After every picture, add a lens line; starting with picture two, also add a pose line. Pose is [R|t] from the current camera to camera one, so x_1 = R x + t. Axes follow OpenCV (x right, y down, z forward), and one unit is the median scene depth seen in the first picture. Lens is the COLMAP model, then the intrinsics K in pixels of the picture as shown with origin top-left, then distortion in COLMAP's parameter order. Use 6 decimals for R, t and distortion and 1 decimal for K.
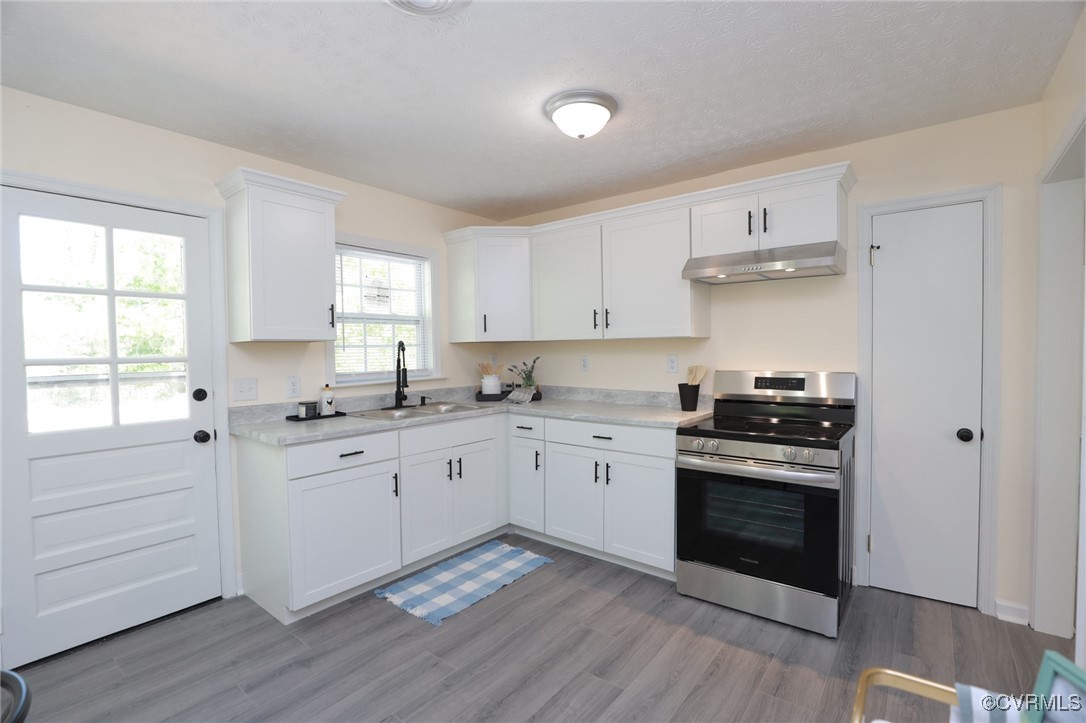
lens RADIAL K [[496.2, 0, 544.2], [0, 496.2, 365.7], [0, 0, 1]] dist [-0.029352, 0.000075]
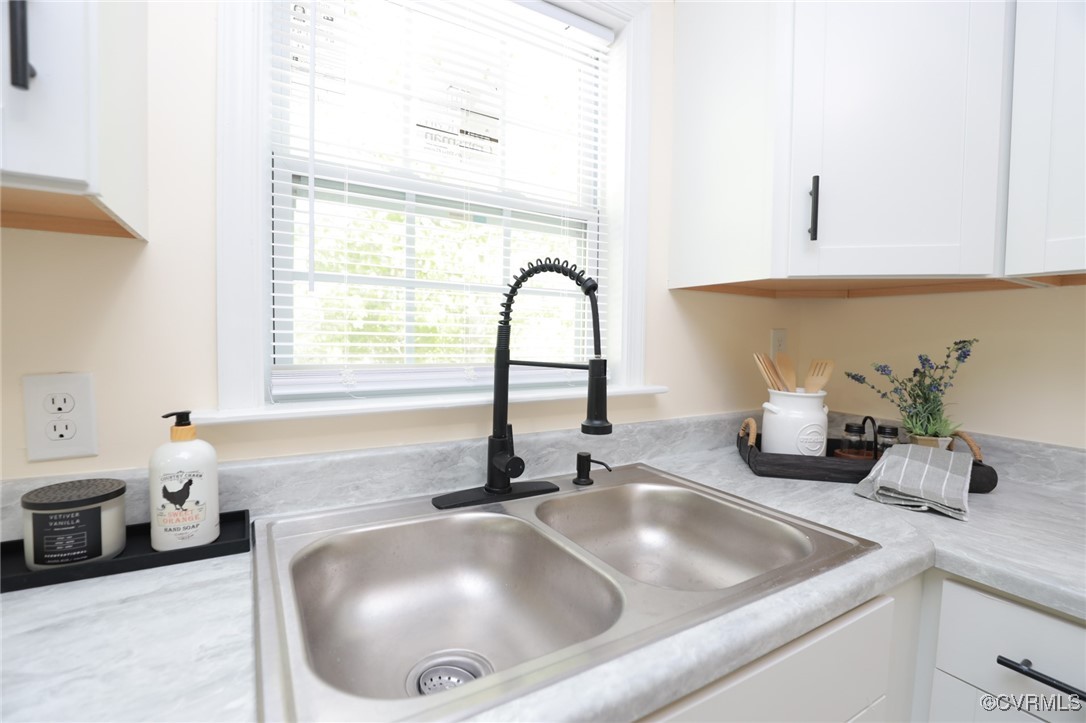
lens RADIAL K [[496.2, 0, 544.2], [0, 496.2, 365.7], [0, 0, 1]] dist [-0.029352, 0.000075]
pose [[0.935436, 0.052937, -0.349509, -0.155775], [-0.045045, 0.998514, 0.030674, 0.000013], [0.350614, -0.012949, 0.936431, 0.671871]]
